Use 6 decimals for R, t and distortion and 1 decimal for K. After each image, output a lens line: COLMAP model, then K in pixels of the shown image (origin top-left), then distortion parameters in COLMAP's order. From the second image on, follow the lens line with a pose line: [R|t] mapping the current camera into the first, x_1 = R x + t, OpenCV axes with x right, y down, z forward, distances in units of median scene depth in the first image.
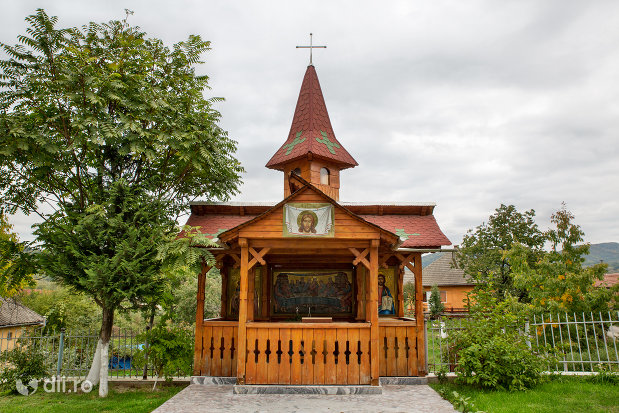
lens RADIAL K [[463.0, 0, 309.5], [0, 463.0, 206.5], [0, 0, 1]] dist [-0.073982, 0.002029]
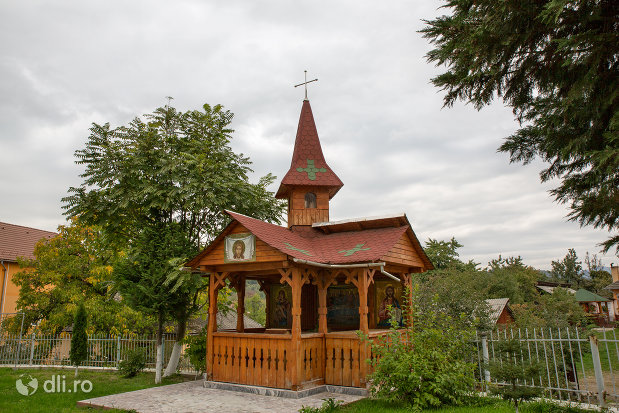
lens RADIAL K [[463.0, 0, 309.5], [0, 463.0, 206.5], [0, 0, 1]] dist [-0.073982, 0.002029]
pose [[0.838618, -0.124849, -0.530219, 0.732980], [0.119089, 0.991855, -0.045194, -0.001907], [0.531542, -0.025243, 0.846655, 0.070747]]
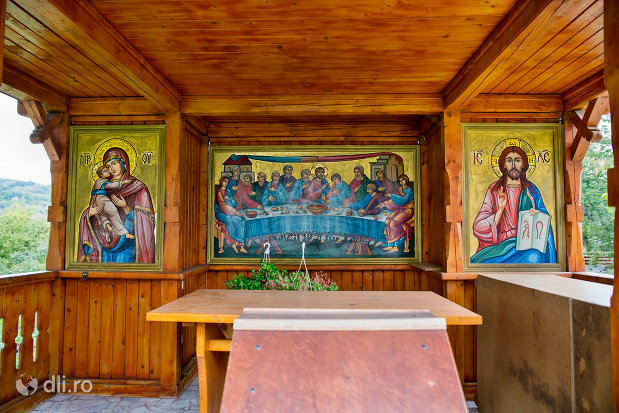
lens RADIAL K [[463.0, 0, 309.5], [0, 463.0, 206.5], [0, 0, 1]] dist [-0.073982, 0.002029]
pose [[0.999954, 0.003459, 0.008945, -0.000835], [-0.004693, 0.989869, 0.141905, 0.186455], [-0.008363, -0.141941, 0.989840, 0.860173]]
